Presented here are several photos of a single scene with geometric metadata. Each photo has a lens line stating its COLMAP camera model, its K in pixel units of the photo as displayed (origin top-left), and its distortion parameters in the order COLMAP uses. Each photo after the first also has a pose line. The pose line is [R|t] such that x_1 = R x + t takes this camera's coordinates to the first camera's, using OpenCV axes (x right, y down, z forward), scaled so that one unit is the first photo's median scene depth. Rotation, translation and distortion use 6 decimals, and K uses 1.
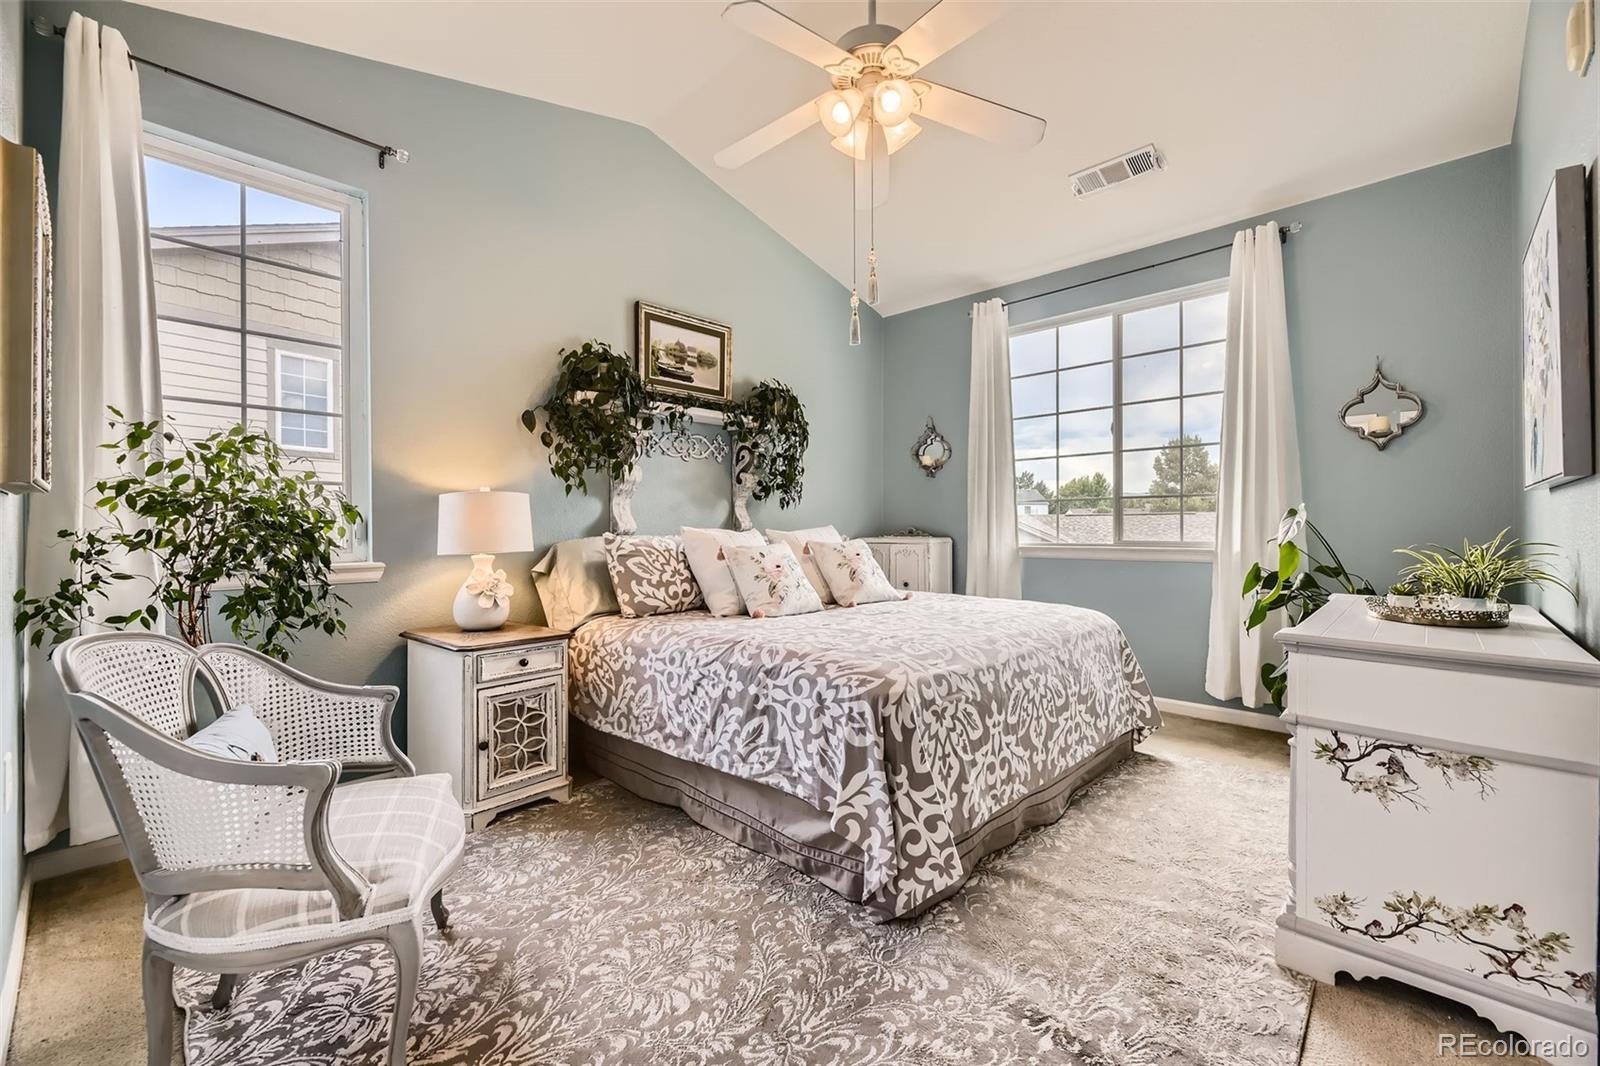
lens RADIAL K [[650.2, 0, 797.9], [0, 650.2, 527.6], [0, 0, 1]] dist [0.022204, -0.008828]
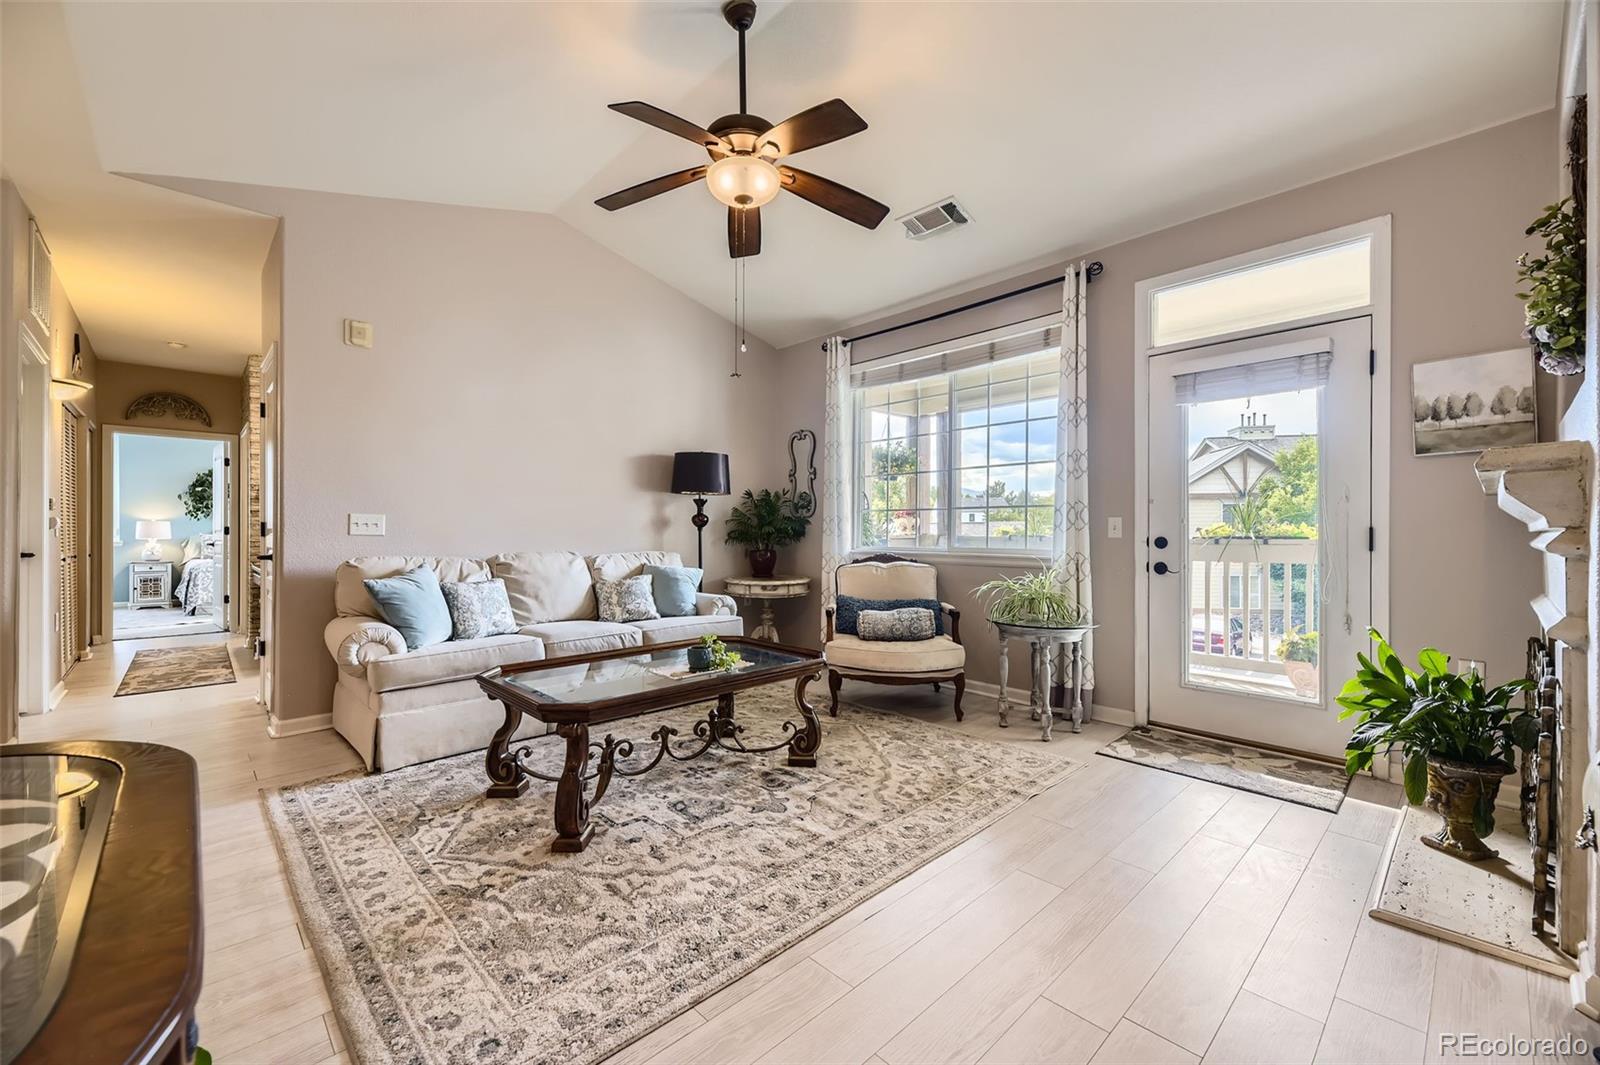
lens RADIAL K [[642.0, 0, 790.8], [0, 642.0, 531.2], [0, 0, 1]] dist [0.027911, -0.007993]
pose [[0.998200, 0.005422, -0.059719, 3.489376], [-0.005117, 0.999973, 0.005256, -0.040756], [0.059746, -0.004941, 0.998201, -2.531611]]
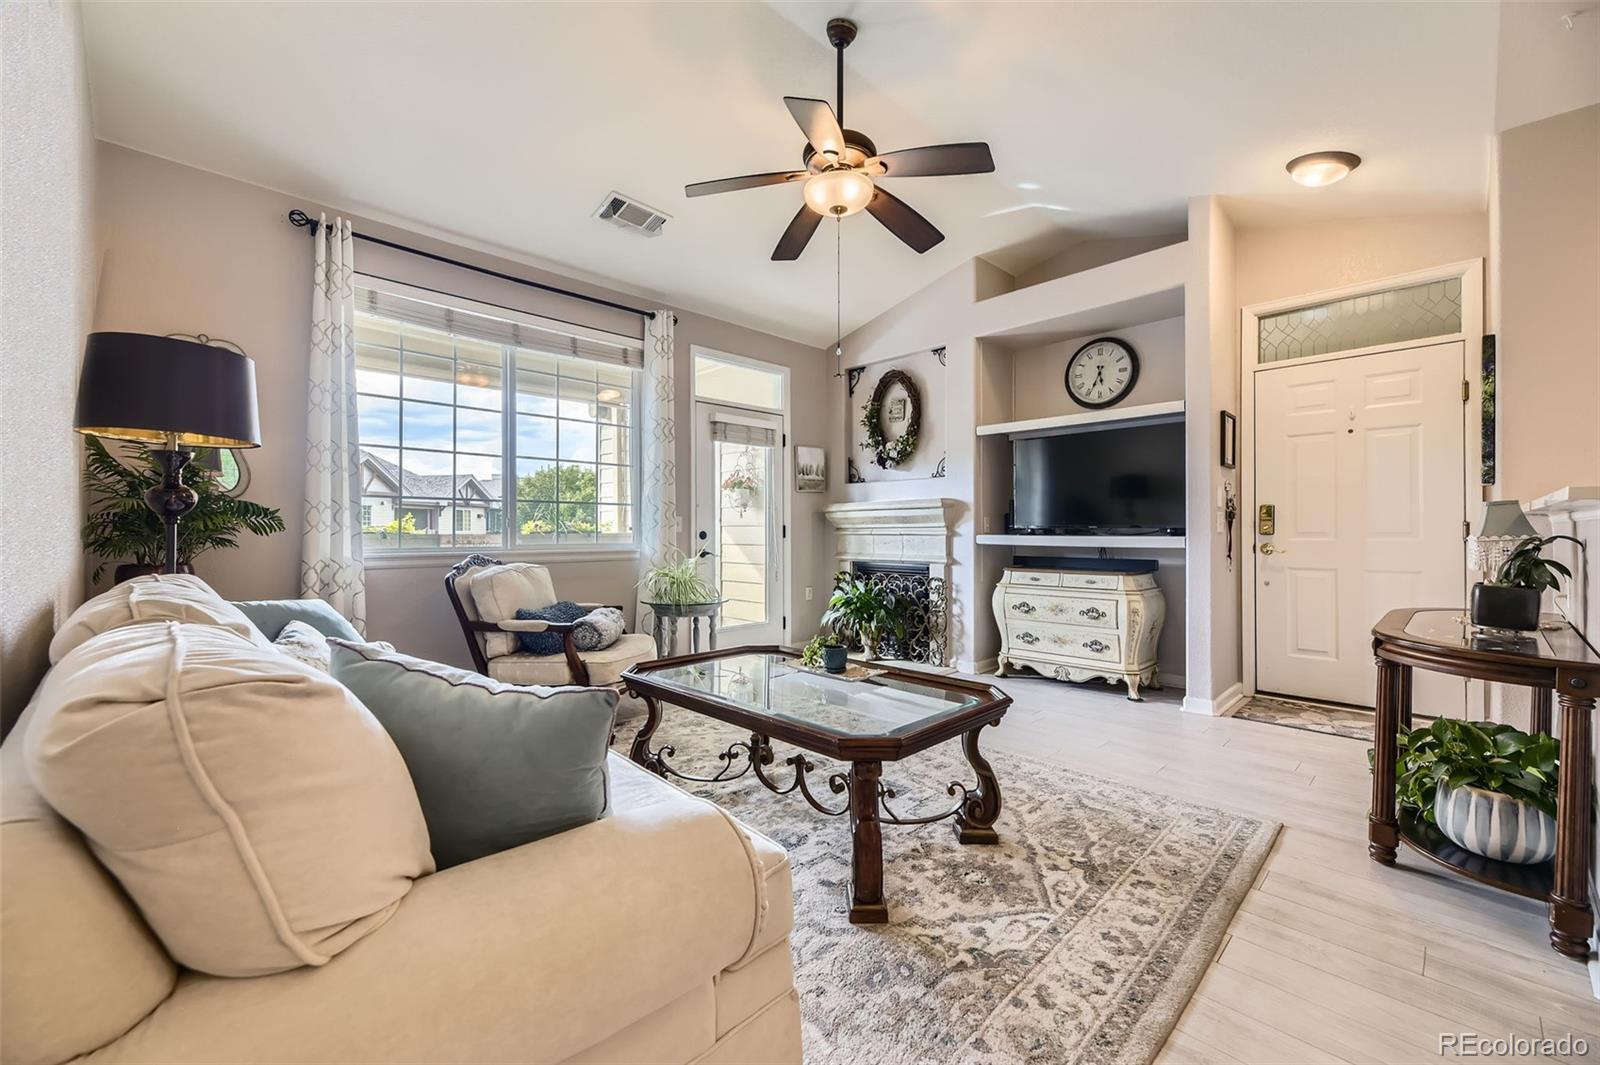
lens RADIAL K [[650.2, 0, 797.9], [0, 650.2, 527.1], [0, 0, 1]] dist [0.022204, -0.008828]
pose [[0.033035, 0.008978, 0.999414, 2.160199], [-0.002711, 0.999957, -0.008893, -0.019897], [-0.999451, -0.002416, 0.033057, -1.384773]]
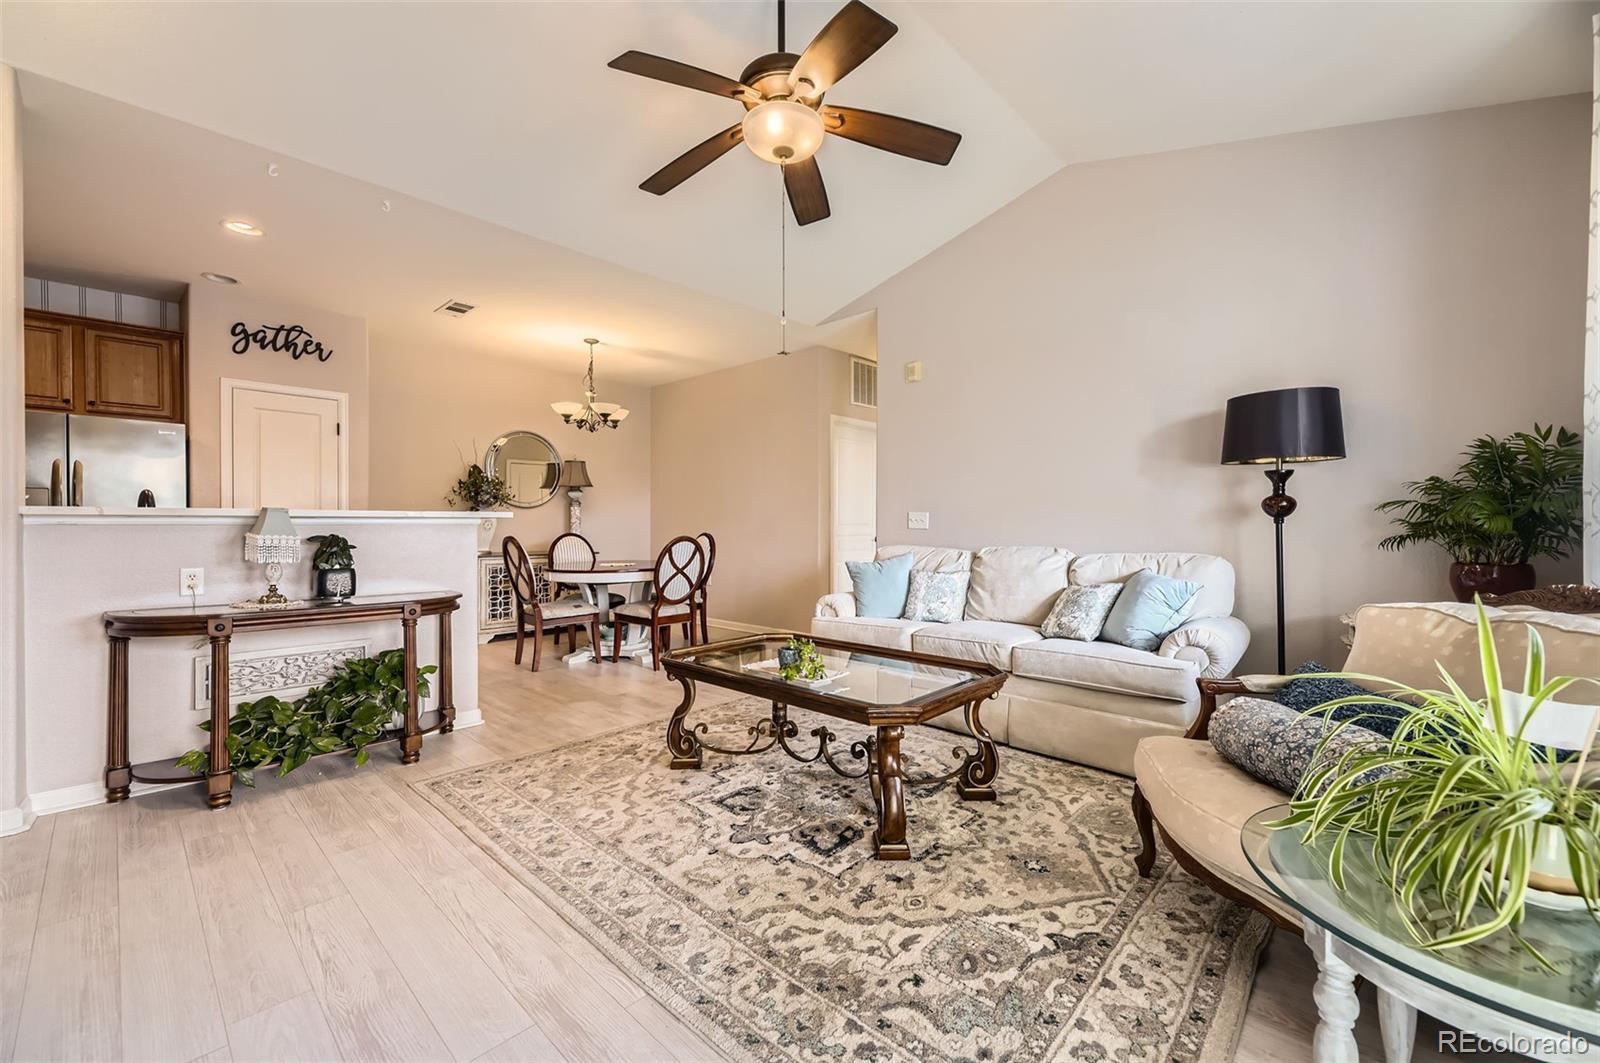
lens RADIAL K [[639.3, 0, 795.2], [0, 639.3, 531.0], [0, 0, 1]] dist [0.022021, -0.008056]
pose [[-0.004367, 0.009992, -0.999941, 4.329973], [0.007968, 0.999919, 0.009957, -0.034360], [0.999959, -0.007924, -0.004447, -1.396548]]
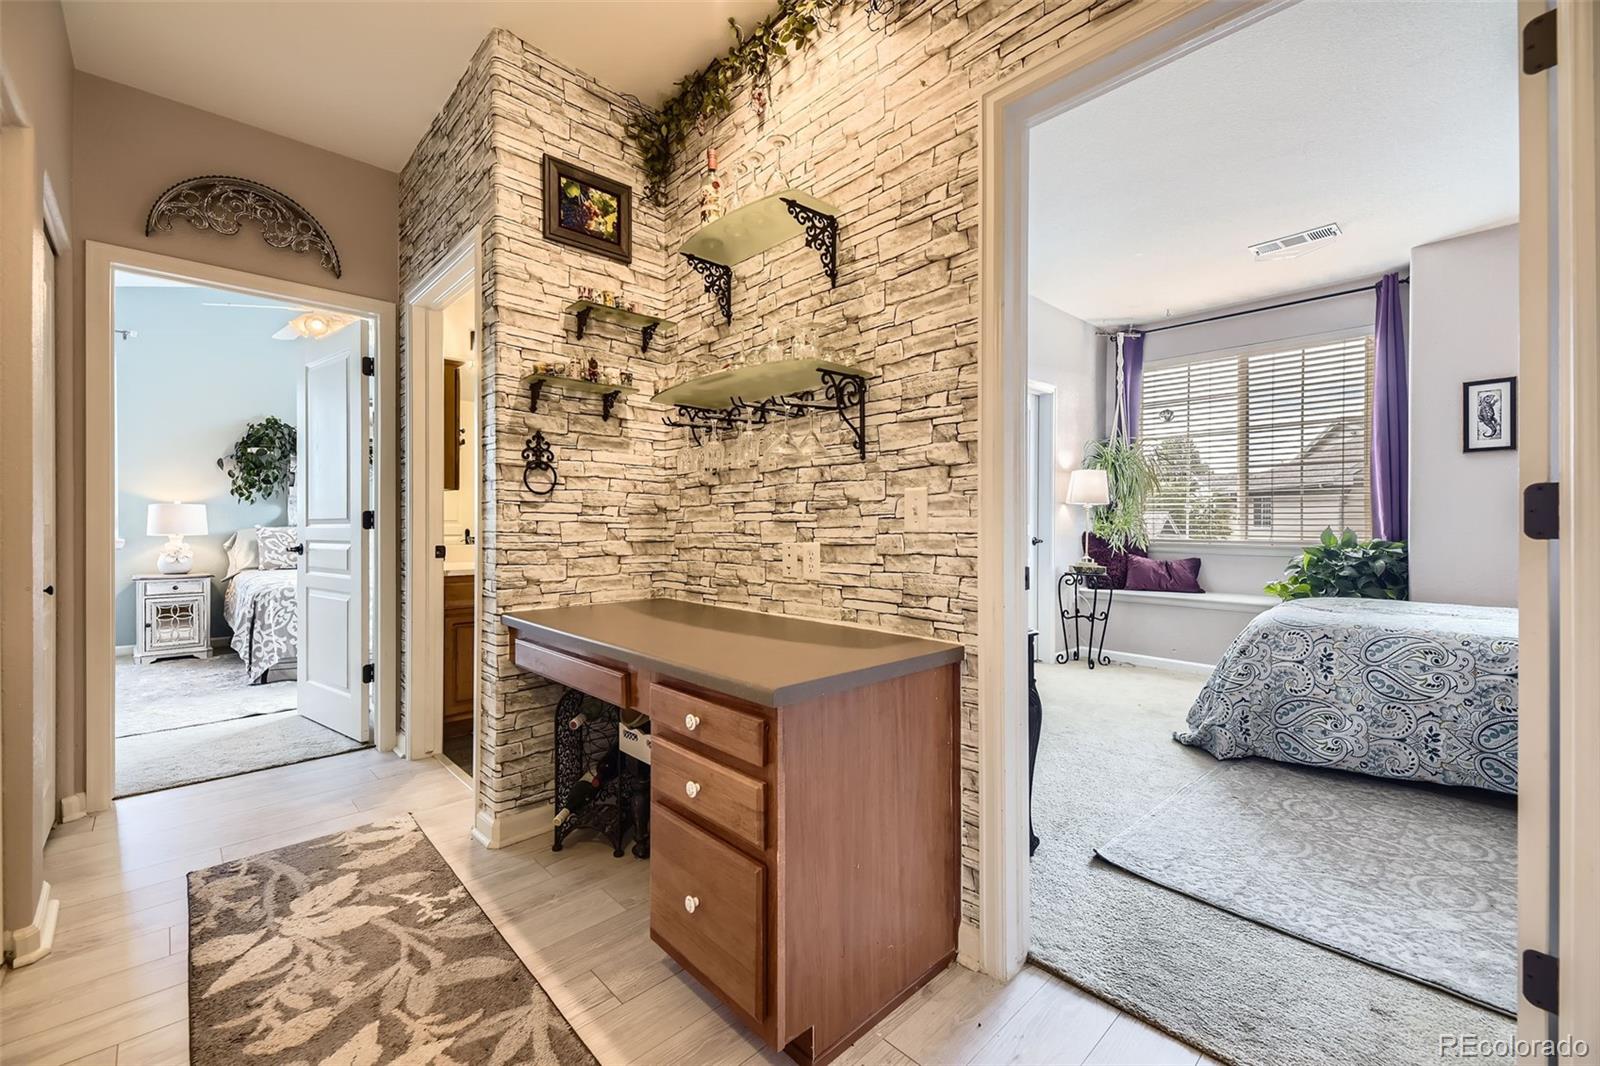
lens RADIAL K [[650.2, 0, 797.9], [0, 650.2, 527.6], [0, 0, 1]] dist [0.022204, -0.008828]
pose [[0.998793, 0.008300, -0.048411, 1.673258], [-0.007787, 0.999912, 0.010766, -0.020948], [0.048497, -0.010376, 0.998769, -0.994426]]
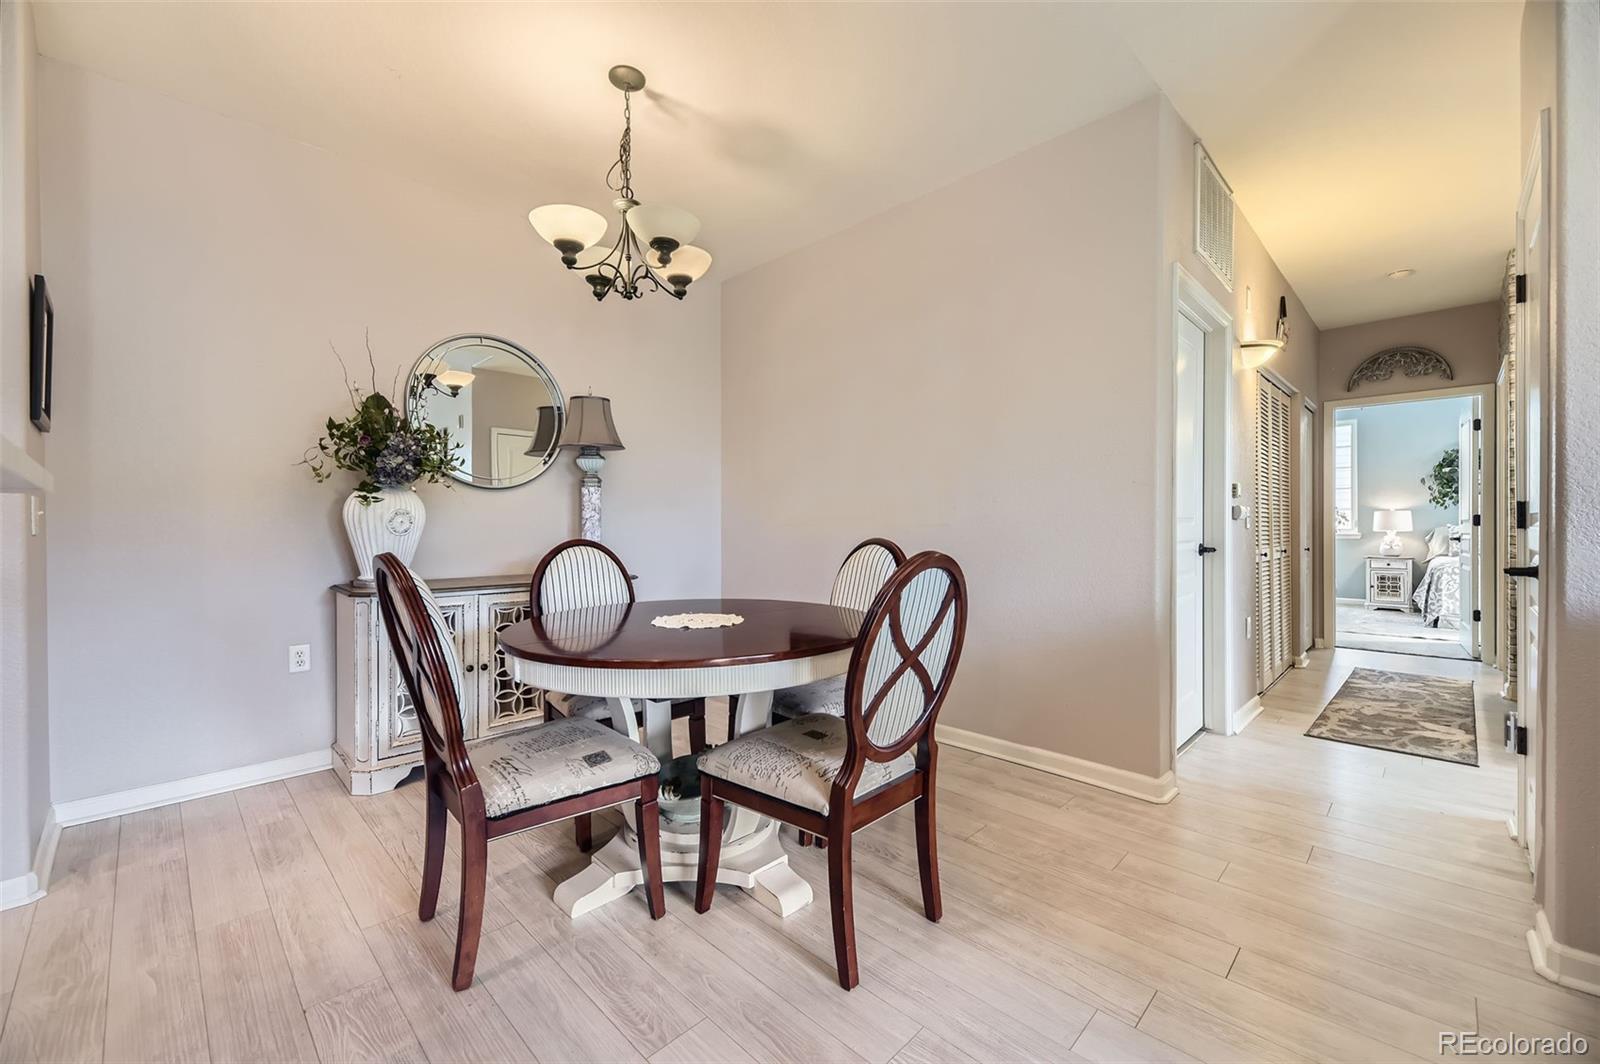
lens RADIAL K [[639.3, 0, 795.2], [0, 639.3, 531.5], [0, 0, 1]] dist [0.022021, -0.008056]
pose [[-0.027843, 0.011357, -0.999548, 2.926985], [0.012865, 0.999857, 0.011002, -0.030247], [0.999530, -0.012553, -0.027985, -1.883435]]
